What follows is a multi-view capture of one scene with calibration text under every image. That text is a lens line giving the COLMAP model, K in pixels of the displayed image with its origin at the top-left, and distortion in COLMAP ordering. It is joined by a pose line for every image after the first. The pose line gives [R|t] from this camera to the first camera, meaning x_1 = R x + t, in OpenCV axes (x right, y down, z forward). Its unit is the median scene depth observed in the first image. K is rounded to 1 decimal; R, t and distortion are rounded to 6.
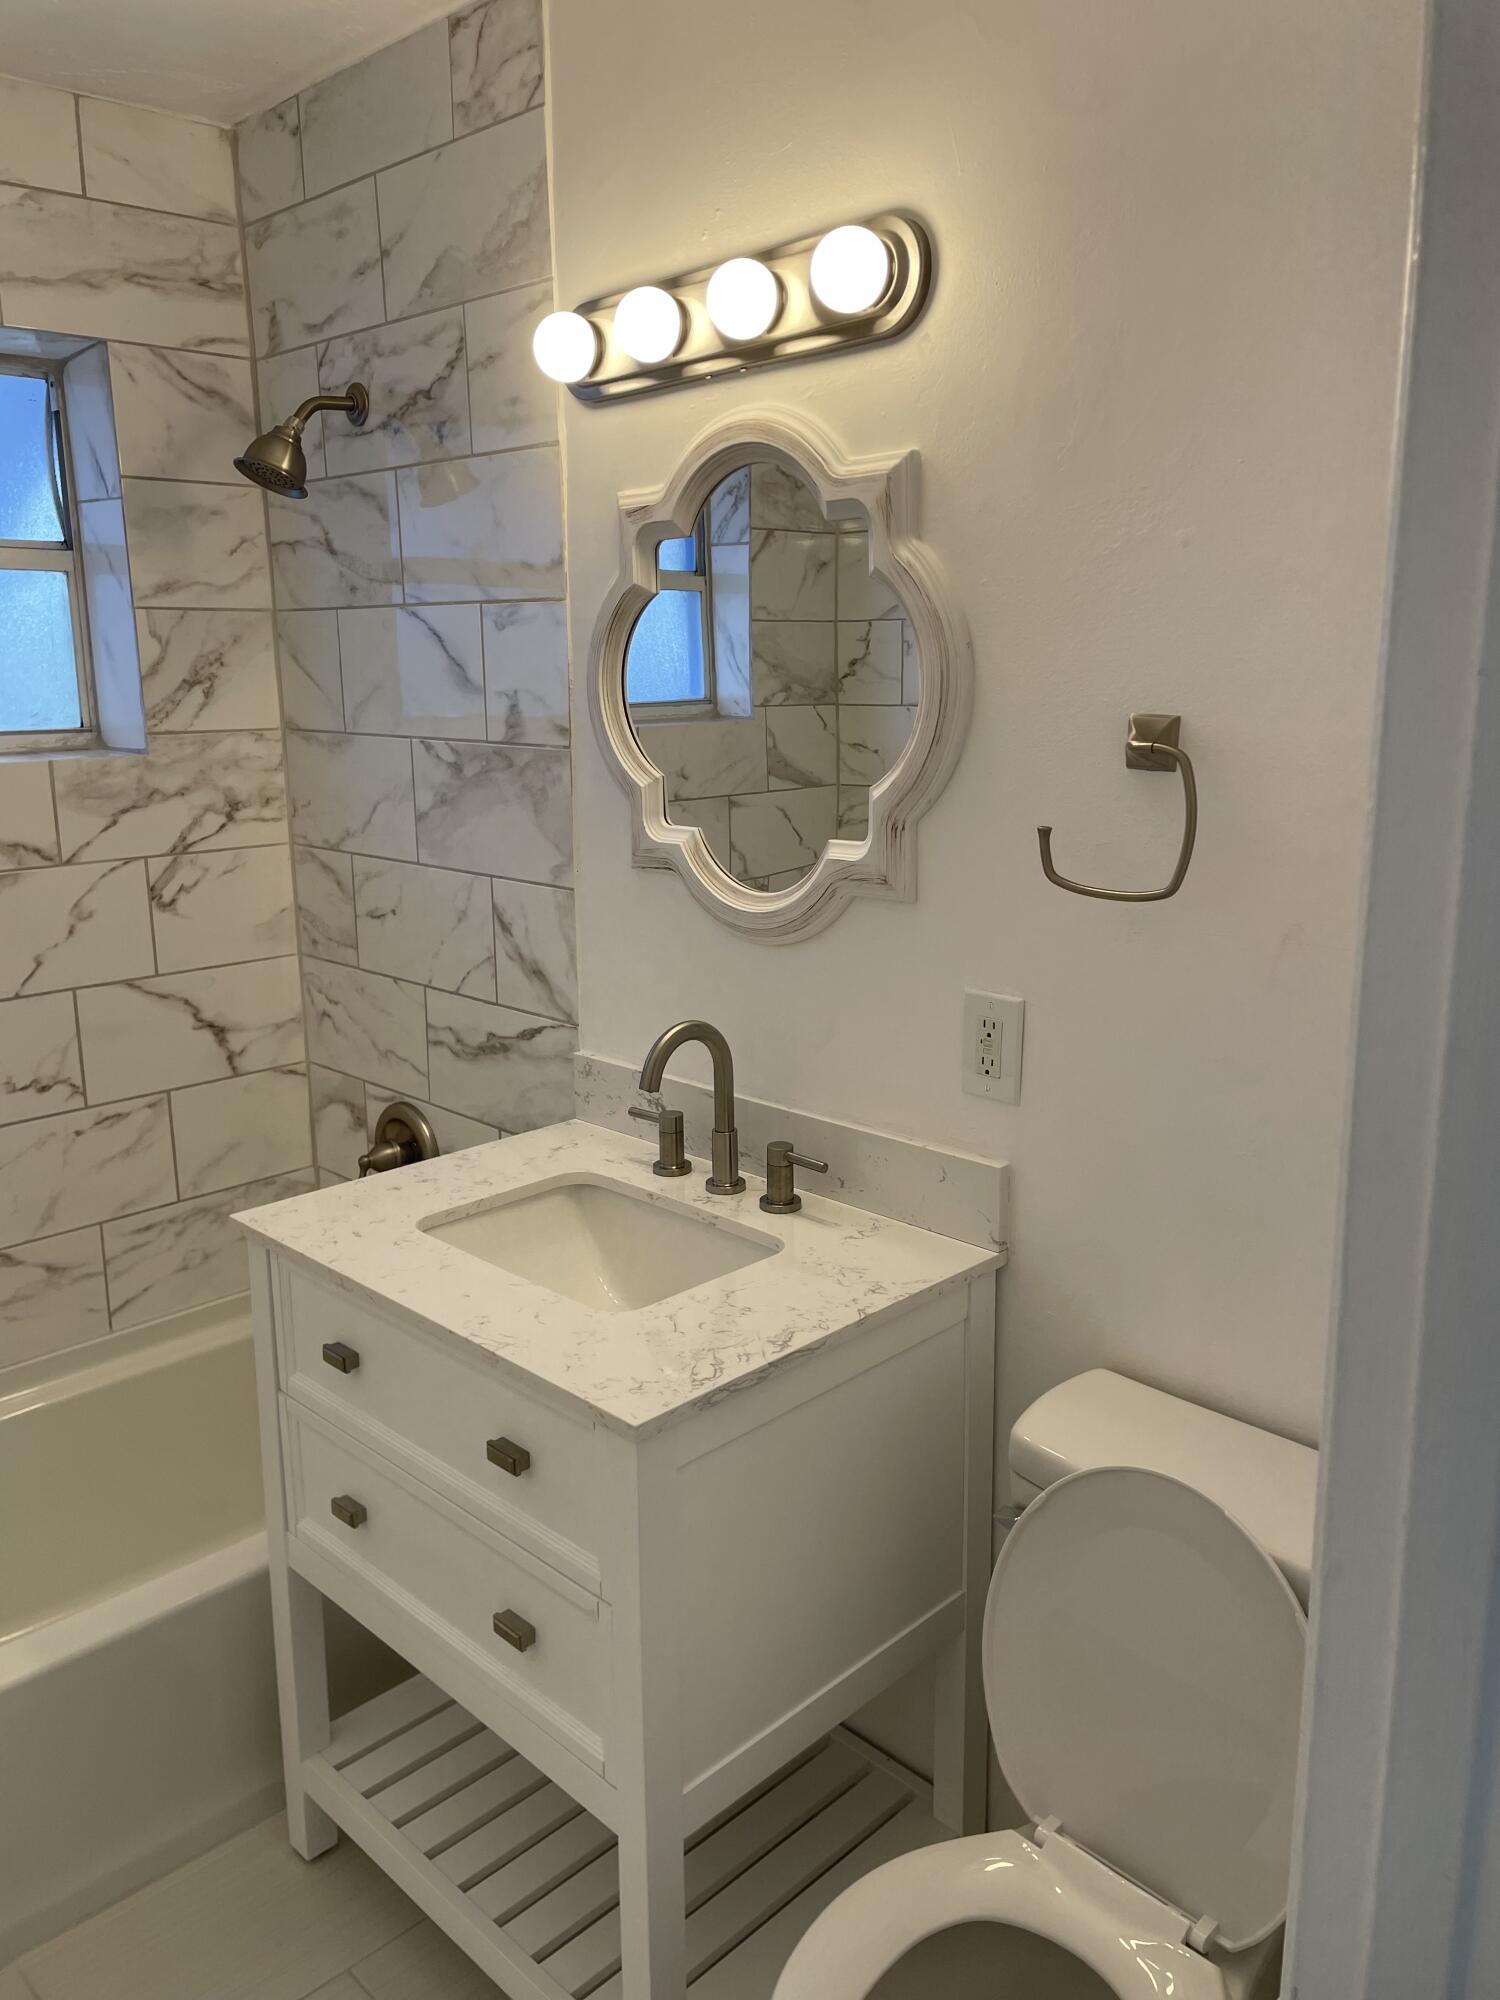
lens RADIAL K [[1544.4, 0, 758.4], [0, 1544.4, 996.4], [0, 0, 1]] dist [0.099346, -0.111856]
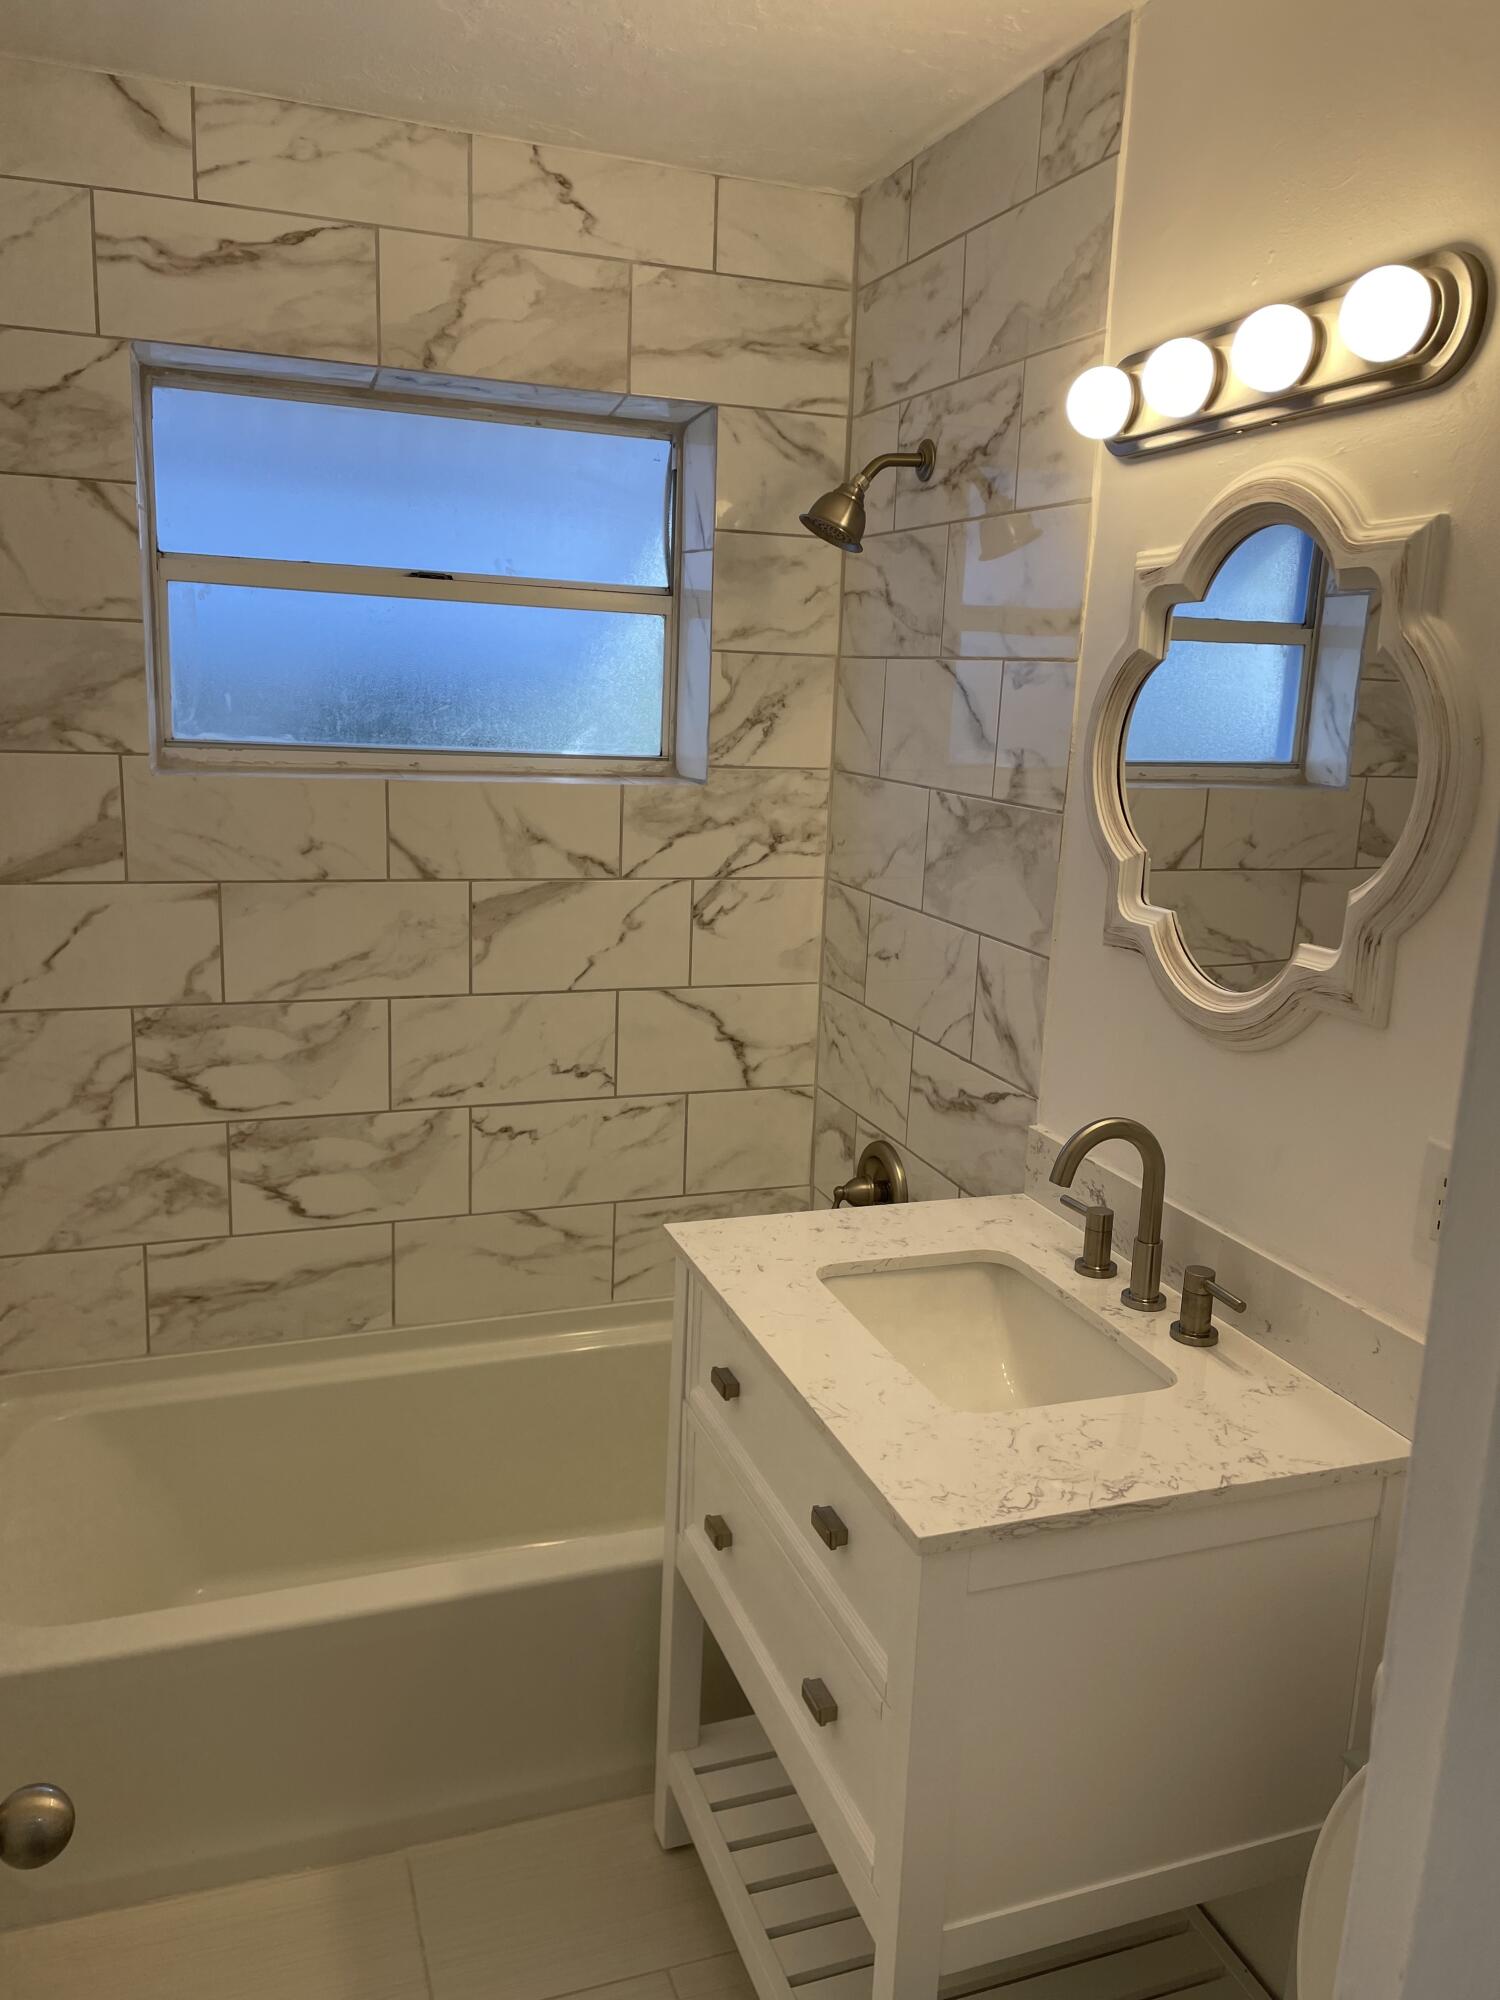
lens RADIAL K [[1544.4, 0, 742.3], [0, 1544.4, 1006.9], [0, 0, 1]] dist [0.099346, -0.111856]
pose [[0.904087, 0.137588, -0.404595, 0.103905], [-0.142540, 0.989625, 0.018025, -0.029922], [0.402877, 0.041375, 0.914319, 0.042702]]
